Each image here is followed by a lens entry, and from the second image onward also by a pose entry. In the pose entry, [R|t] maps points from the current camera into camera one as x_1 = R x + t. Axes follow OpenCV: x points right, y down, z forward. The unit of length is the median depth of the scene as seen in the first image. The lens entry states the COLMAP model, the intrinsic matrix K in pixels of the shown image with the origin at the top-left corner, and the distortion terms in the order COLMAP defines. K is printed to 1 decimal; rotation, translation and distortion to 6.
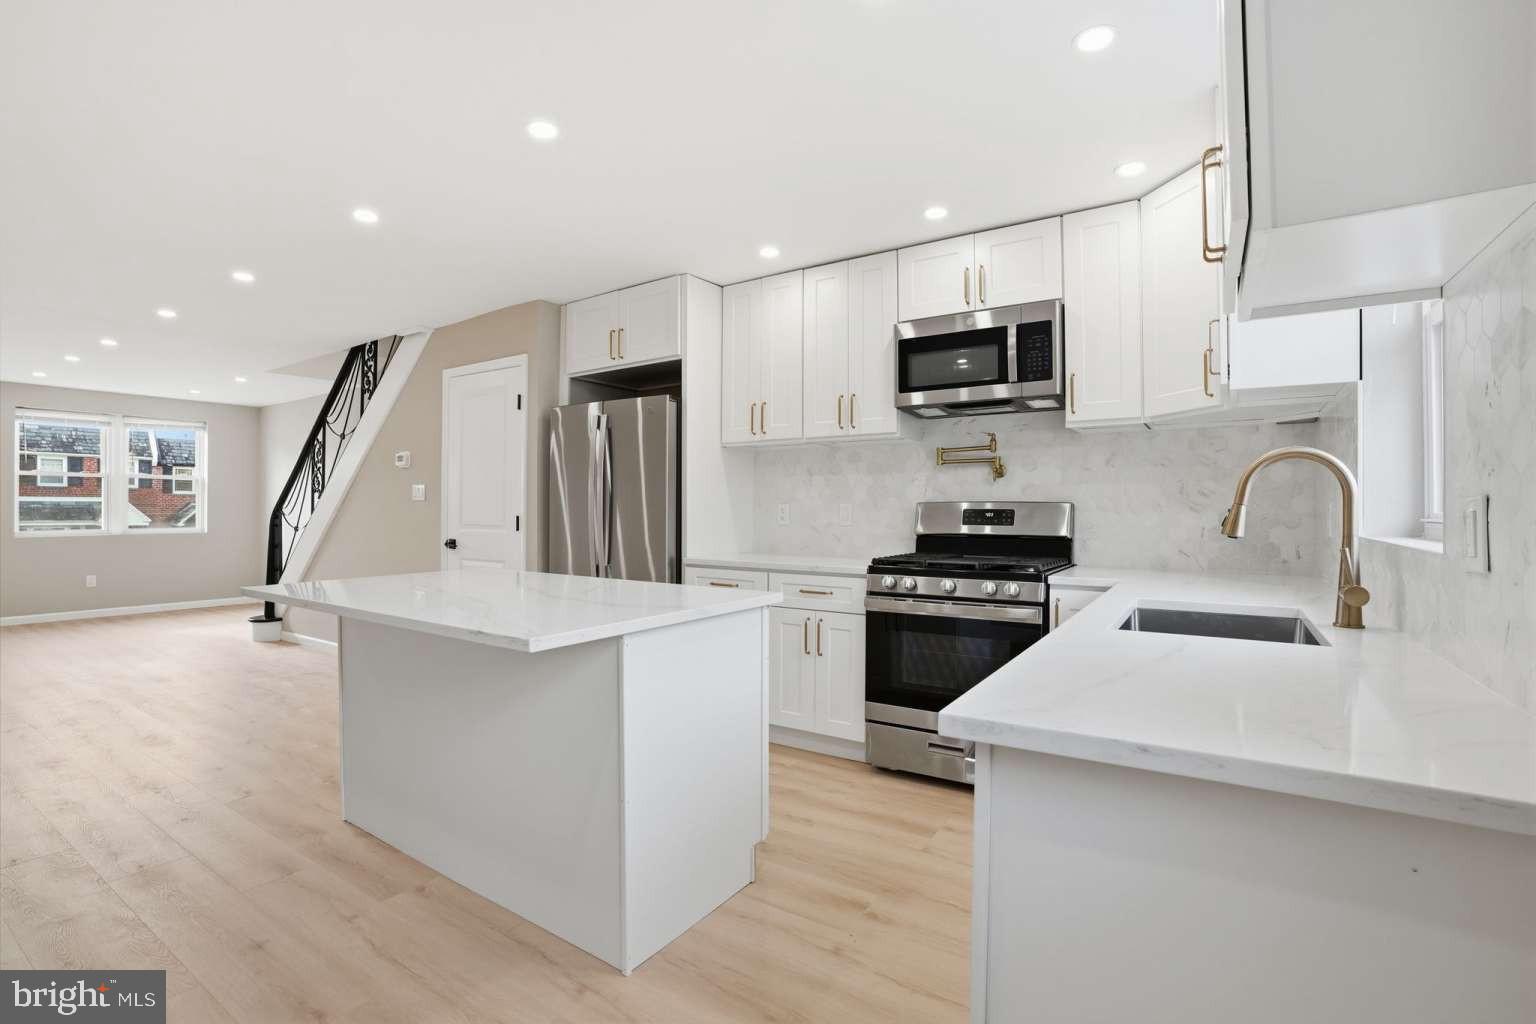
lens RADIAL K [[707.3, 0, 767.6], [0, 707.3, 508.2], [0, 0, 1]] dist [-0.064420, 0.022224]
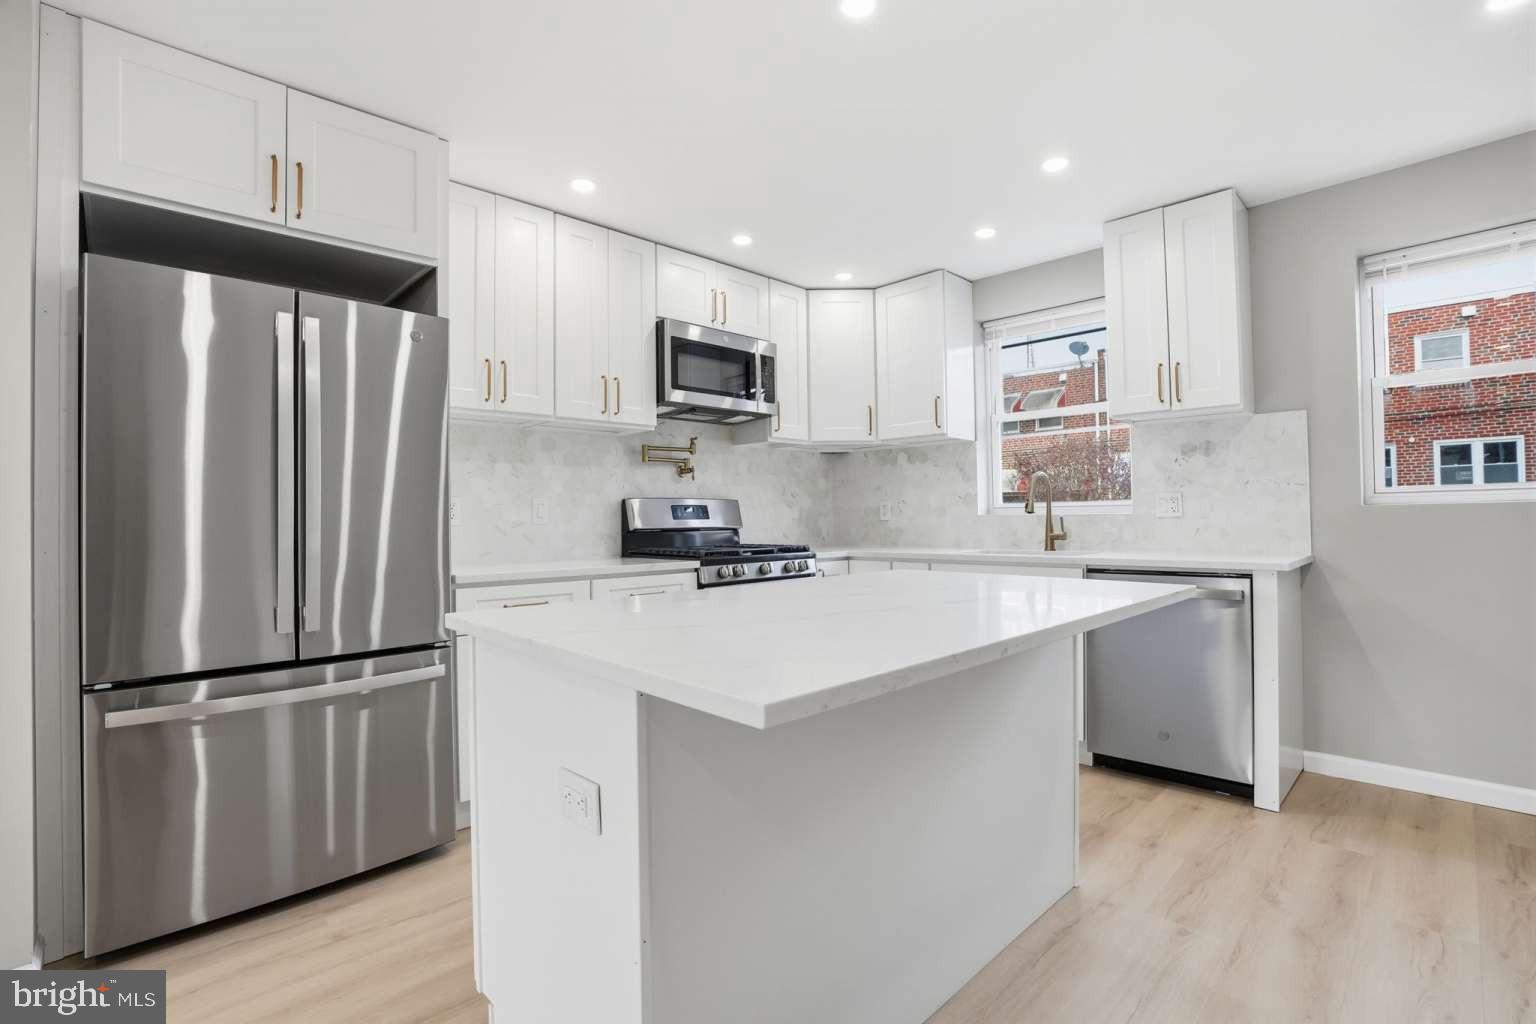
lens RADIAL K [[707.3, 0, 763.9], [0, 707.3, 505.8], [0, 0, 1]] dist [-0.064420, 0.022224]
pose [[0.208878, 0.012733, 0.977859, -0.699984], [0.010900, 0.999823, -0.015348, 0.019427], [-0.977881, 0.013864, 0.208702, 0.601616]]
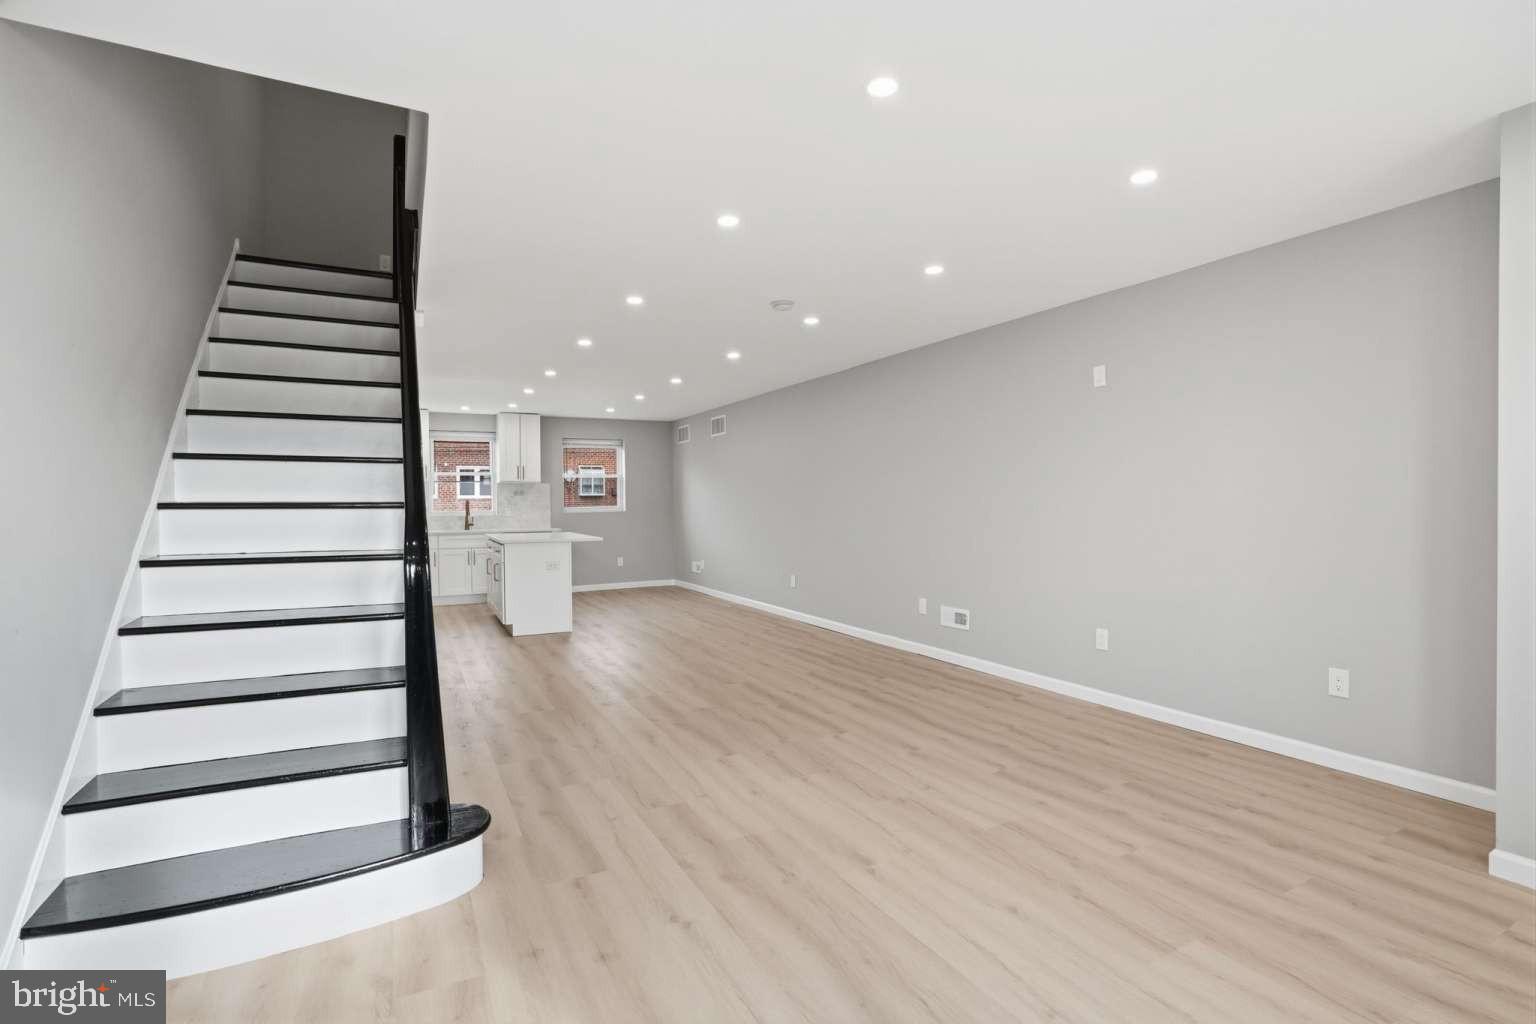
lens RADIAL K [[707.3, 0, 765.6], [0, 707.3, 507.8], [0, 0, 1]] dist [-0.064420, 0.022224]
pose [[-0.877186, 0.004489, 0.480129, -1.783934], [0.009366, 0.999926, 0.007763, -0.016978], [-0.480059, 0.011306, -0.877163, 2.092852]]
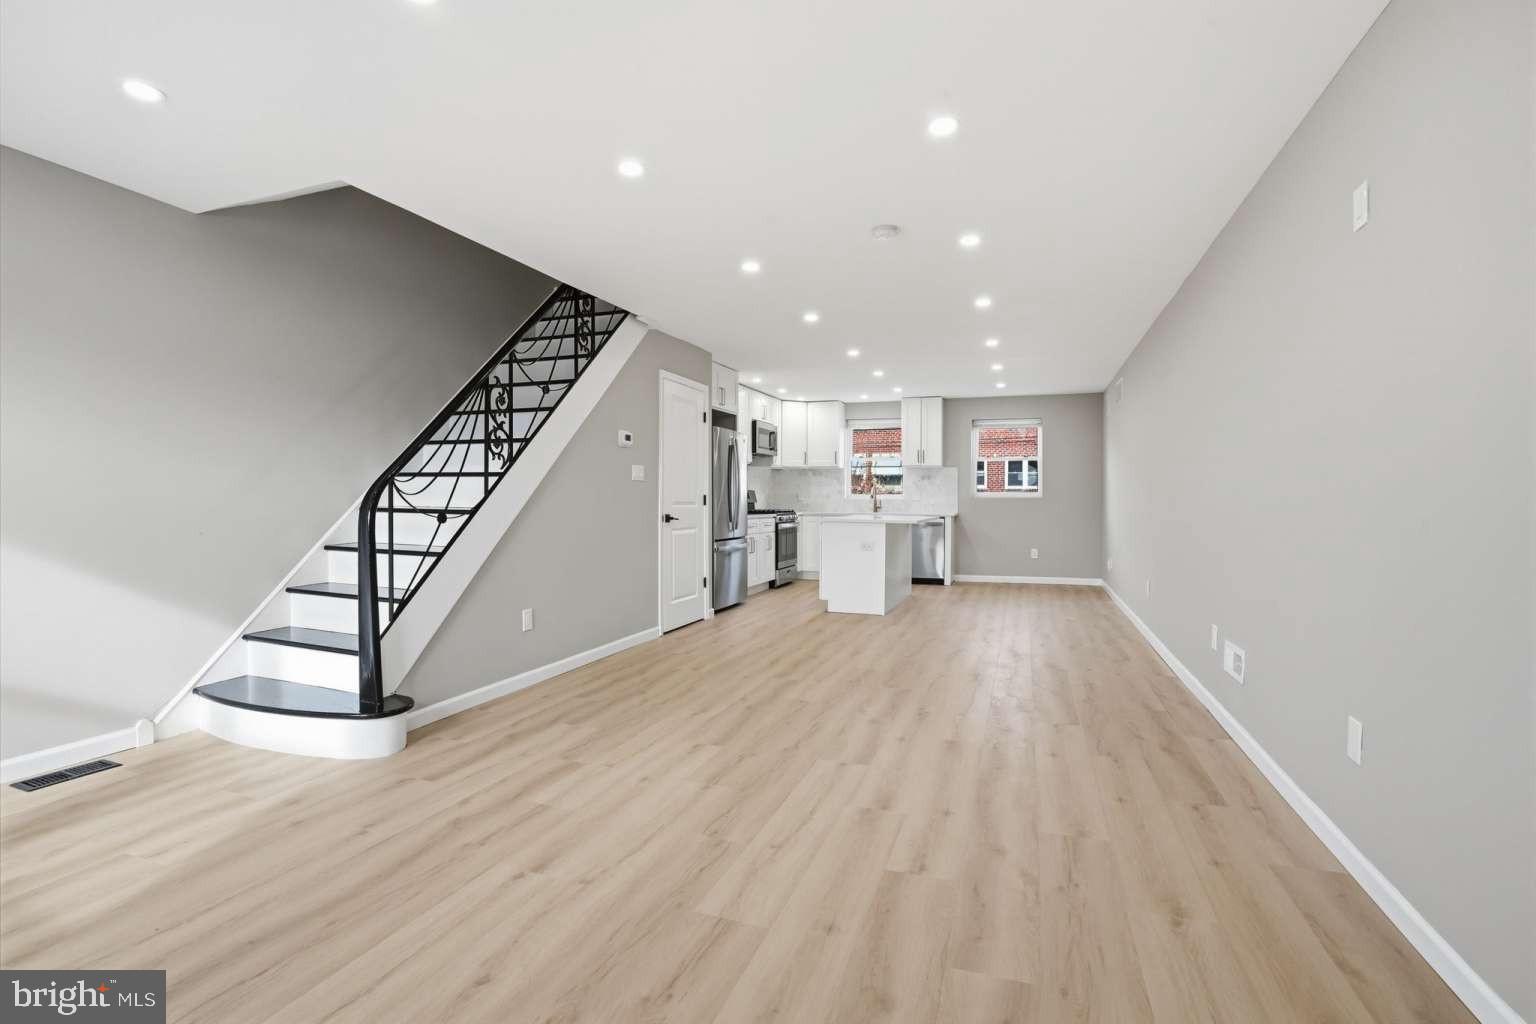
lens RADIAL K [[707.3, 0, 768.6], [0, 707.3, 505.8], [0, 0, 1]] dist [-0.064420, 0.022224]
pose [[-0.232786, -0.012216, 0.972451, -2.142008], [-0.004661, 0.999924, 0.011446, 0.018305], [-0.972517, -0.001868, -0.232826, 1.425142]]
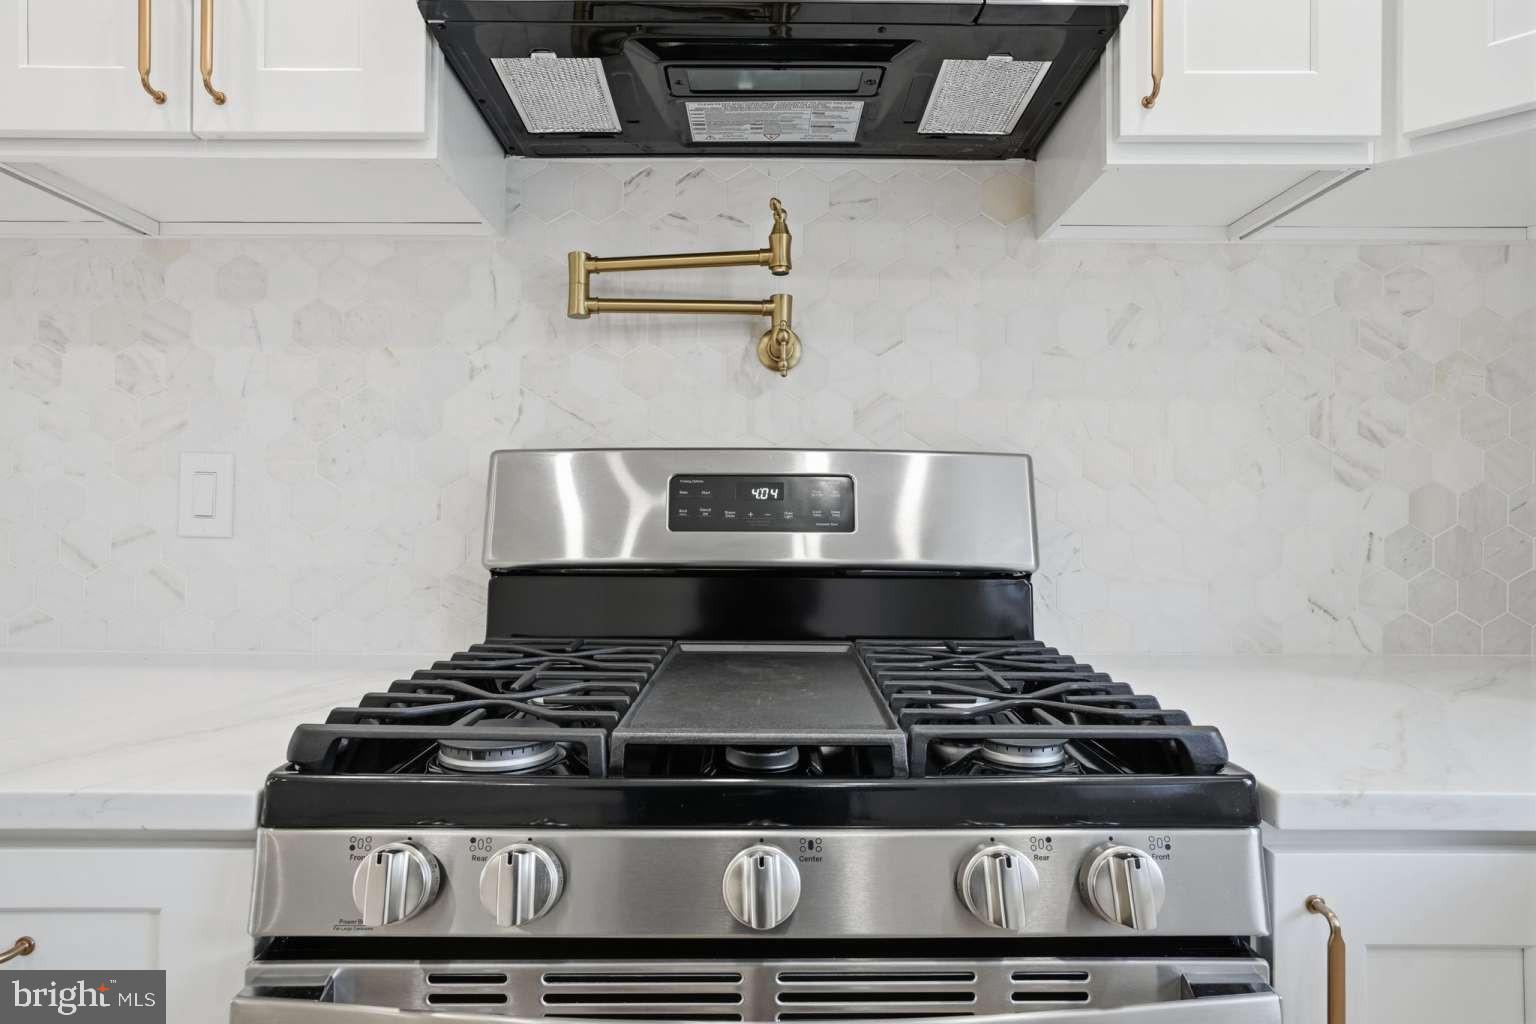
lens RADIAL K [[905.6, 0, 765.0], [0, 905.6, 501.8], [0, 0, 1]] dist [-0.023084, 0.000462]
pose [[0.829897, 0.007135, 0.557871, 0.104113], [-0.003644, 0.999966, -0.007367, 0.013690], [-0.557905, 0.004081, 0.829895, 0.645537]]
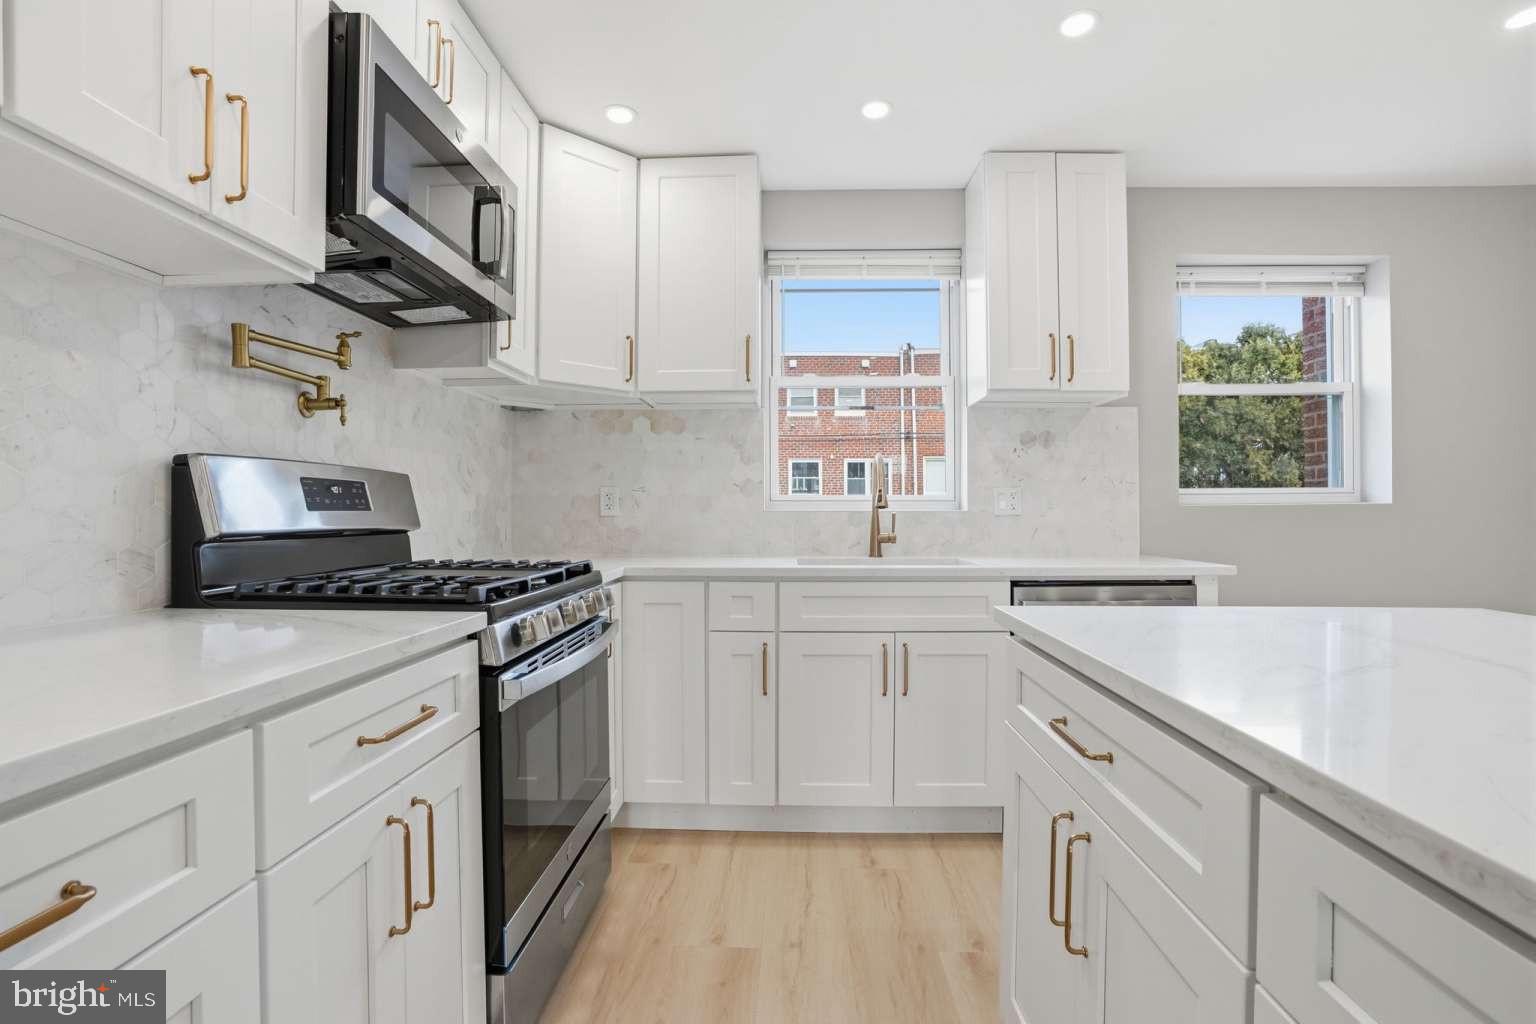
lens RADIAL K [[707.3, 0, 768.5], [0, 707.3, 508.3], [0, 0, 1]] dist [-0.064420, 0.022224]
pose [[-0.520856, 0.002600, 0.853641, -0.248747], [-0.001396, 0.999991, -0.003897, 0.021645], [-0.853643, -0.003222, -0.520848, 0.918006]]
